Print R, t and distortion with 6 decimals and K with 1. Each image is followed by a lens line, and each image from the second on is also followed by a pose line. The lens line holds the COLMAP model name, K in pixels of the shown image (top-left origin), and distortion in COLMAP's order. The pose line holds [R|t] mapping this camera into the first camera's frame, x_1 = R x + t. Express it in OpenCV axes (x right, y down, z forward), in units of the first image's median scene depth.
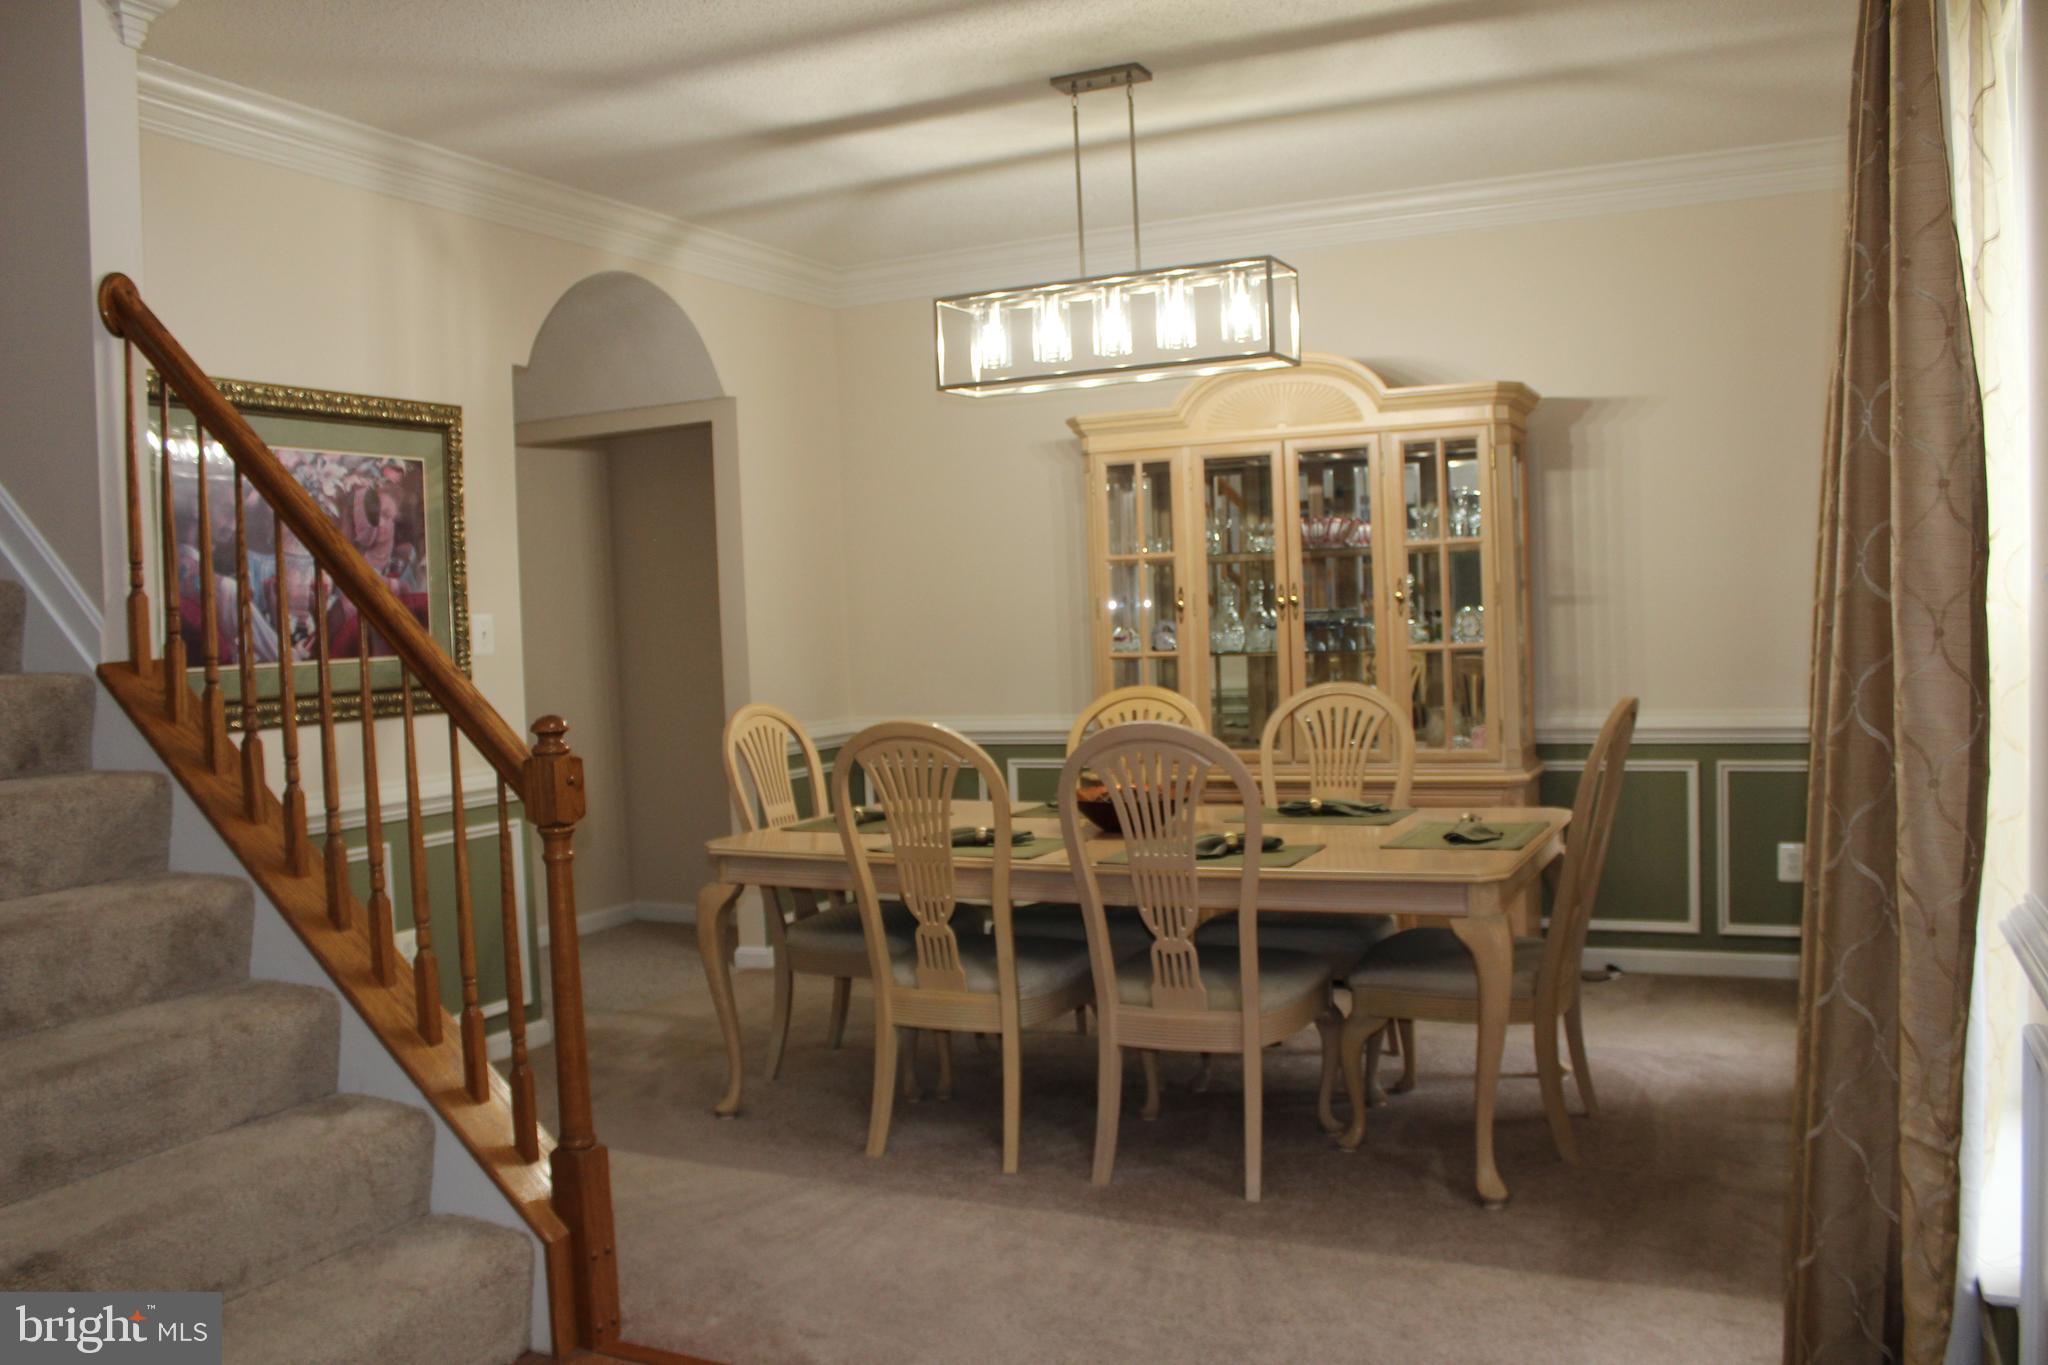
lens RADIAL K [[1682.6, 0, 1022.4], [0, 1682.6, 692.5], [0, 0, 1]] dist [-0.165342, 0.143304]
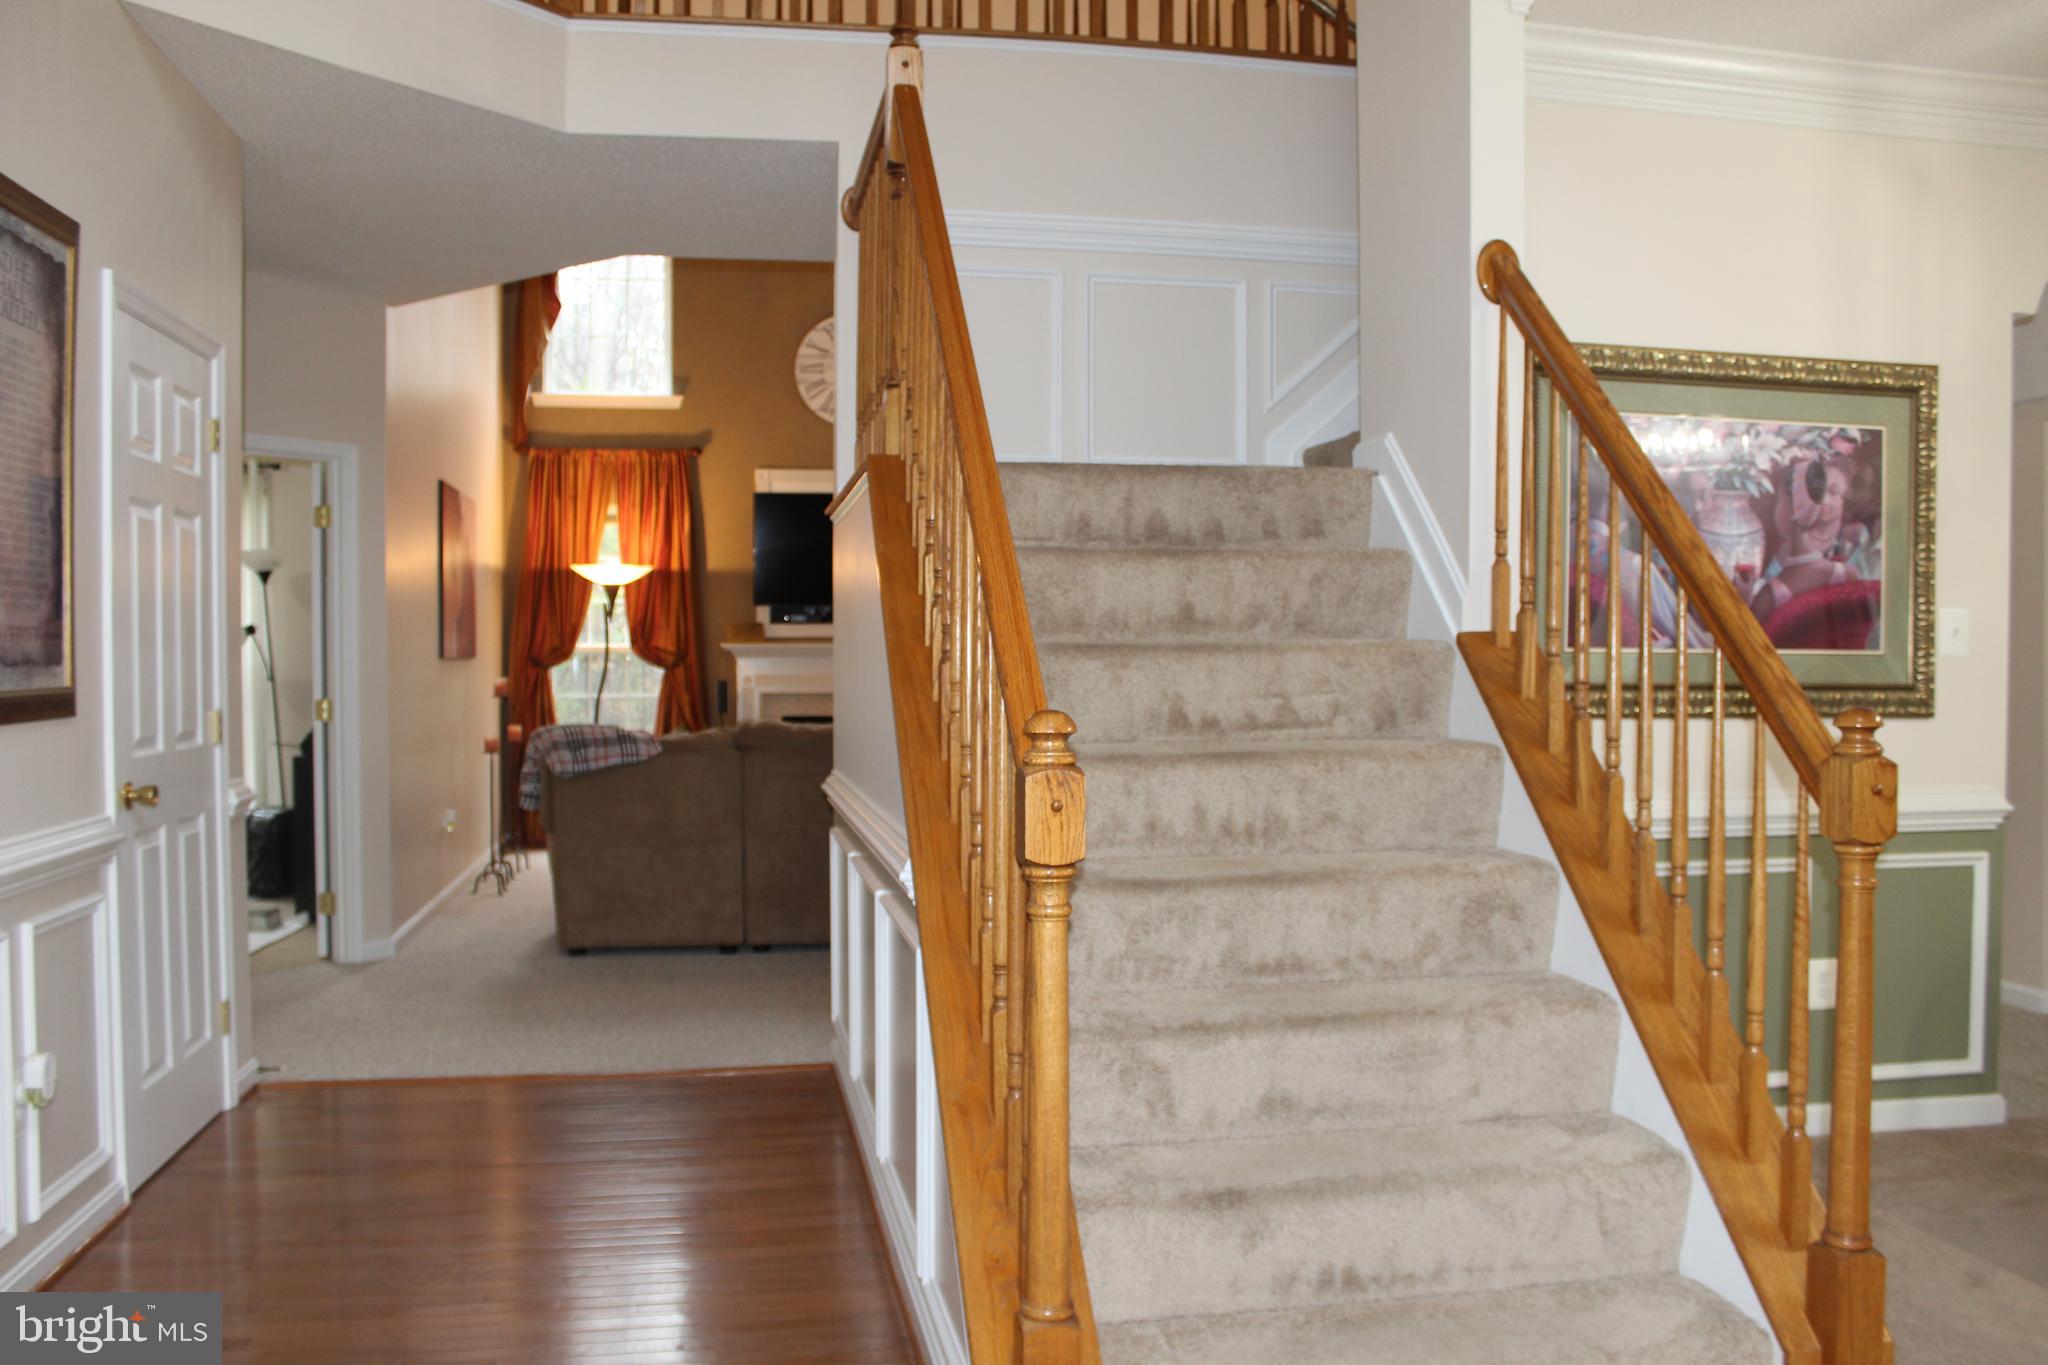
lens RADIAL K [[1682.6, 0, 1022.4], [0, 1682.6, 692.5], [0, 0, 1]] dist [-0.165342, 0.143304]
pose [[0.591709, 0.057736, -0.804082, 0.072882], [-0.065969, 0.997555, 0.023083, 0.010168], [0.803448, 0.039386, 0.594070, 0.135170]]
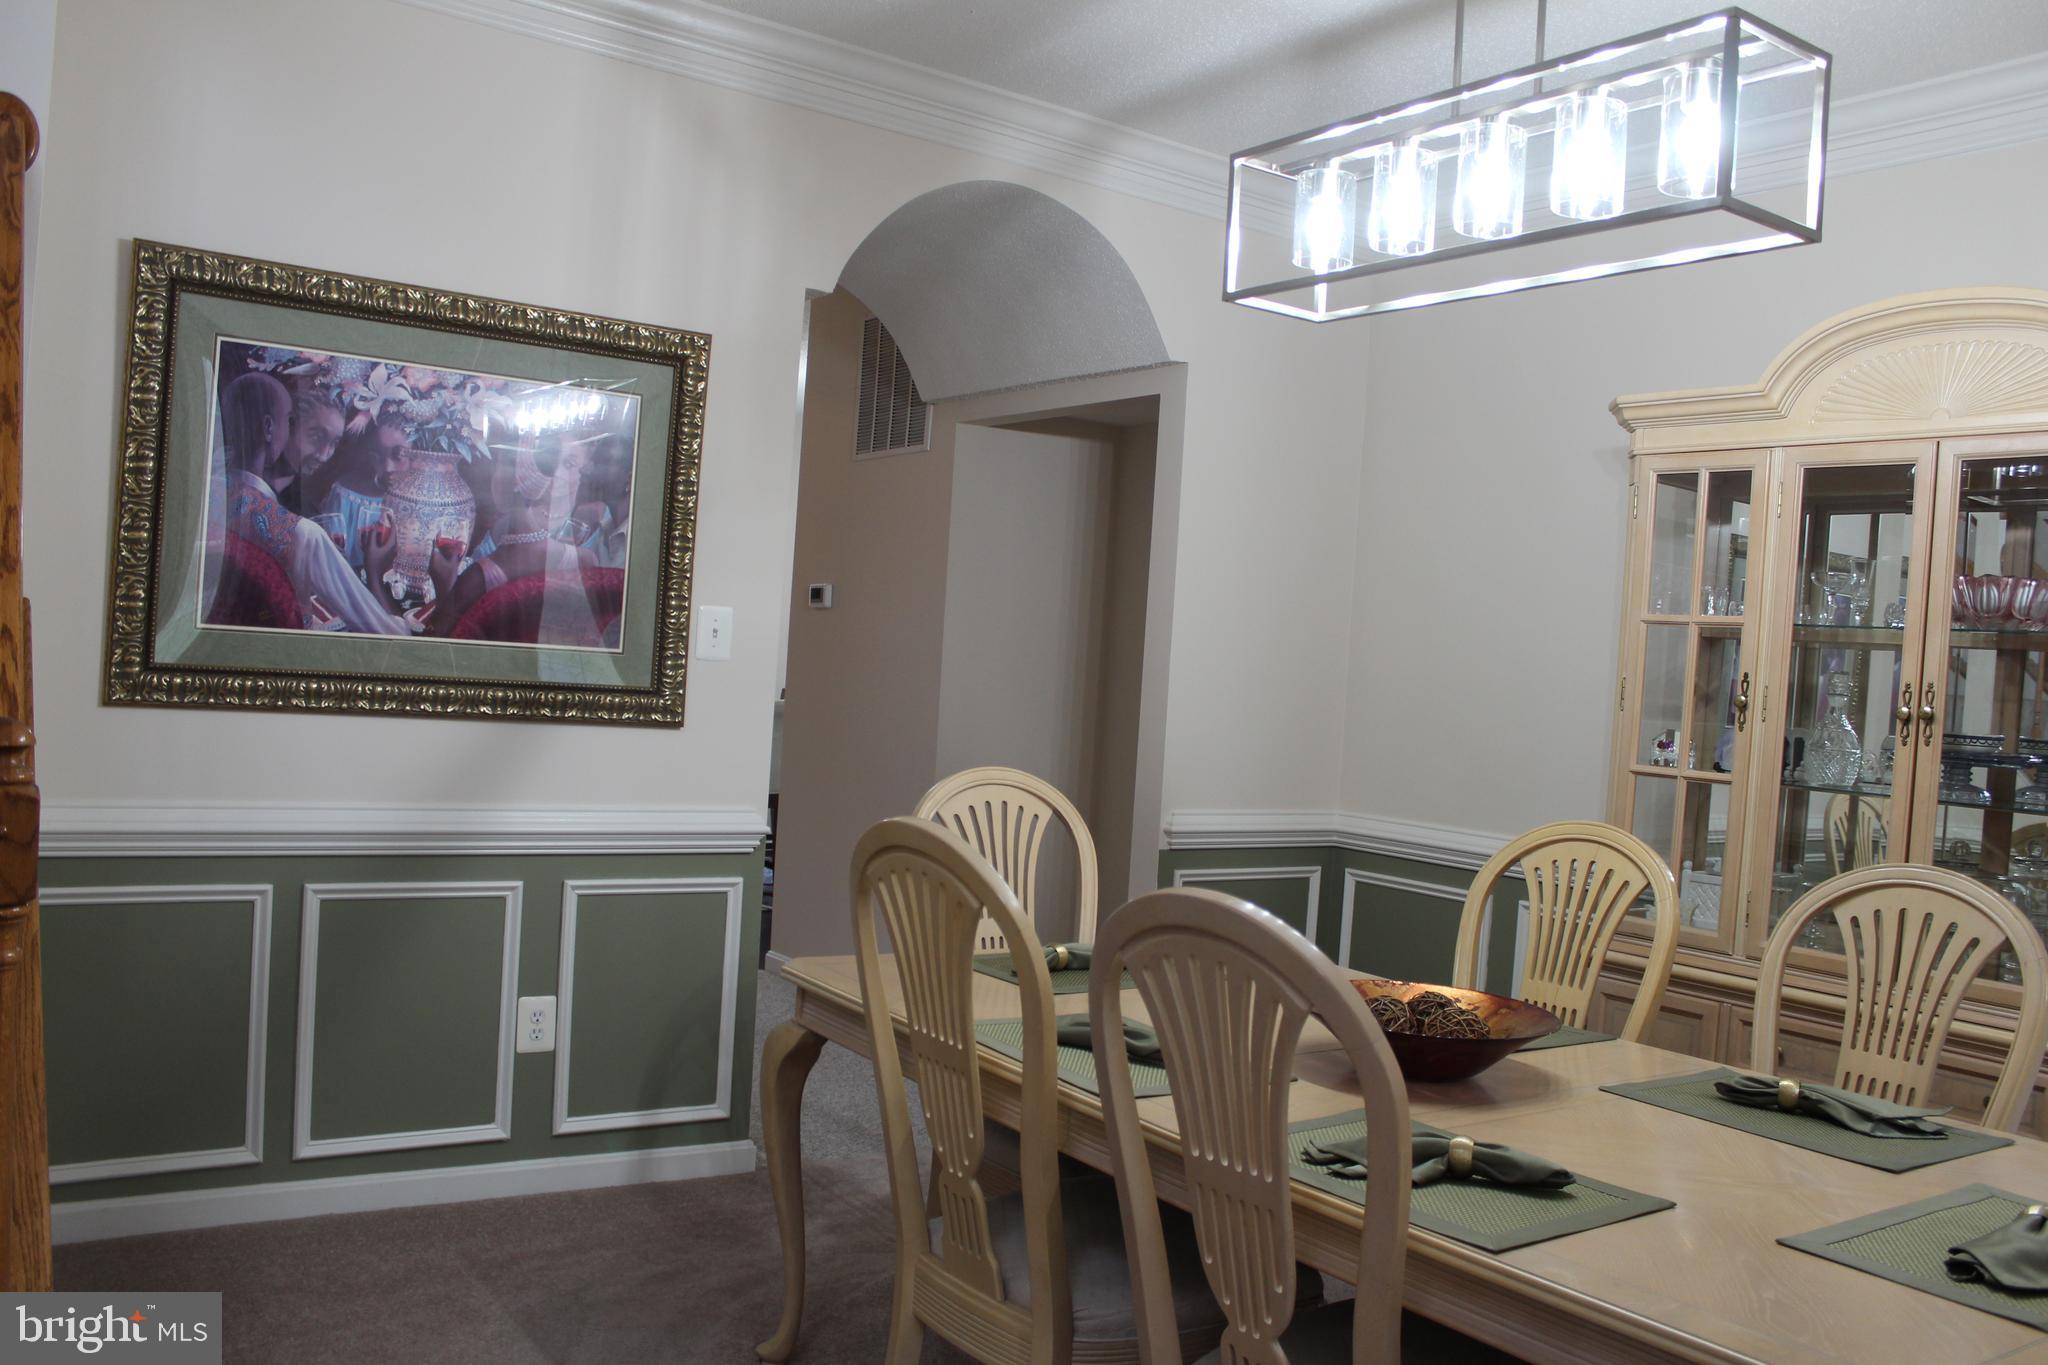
lens RADIAL K [[1700.2, 0, 1021.7], [0, 1700.2, 690.8], [0, 0, 1]] dist [-0.168351, 0.152950]
pose [[0.869670, 0.106875, -0.481924, 0.206229], [-0.124793, 0.992169, -0.005167, -0.025154], [0.477598, 0.064634, 0.876198, 0.439643]]
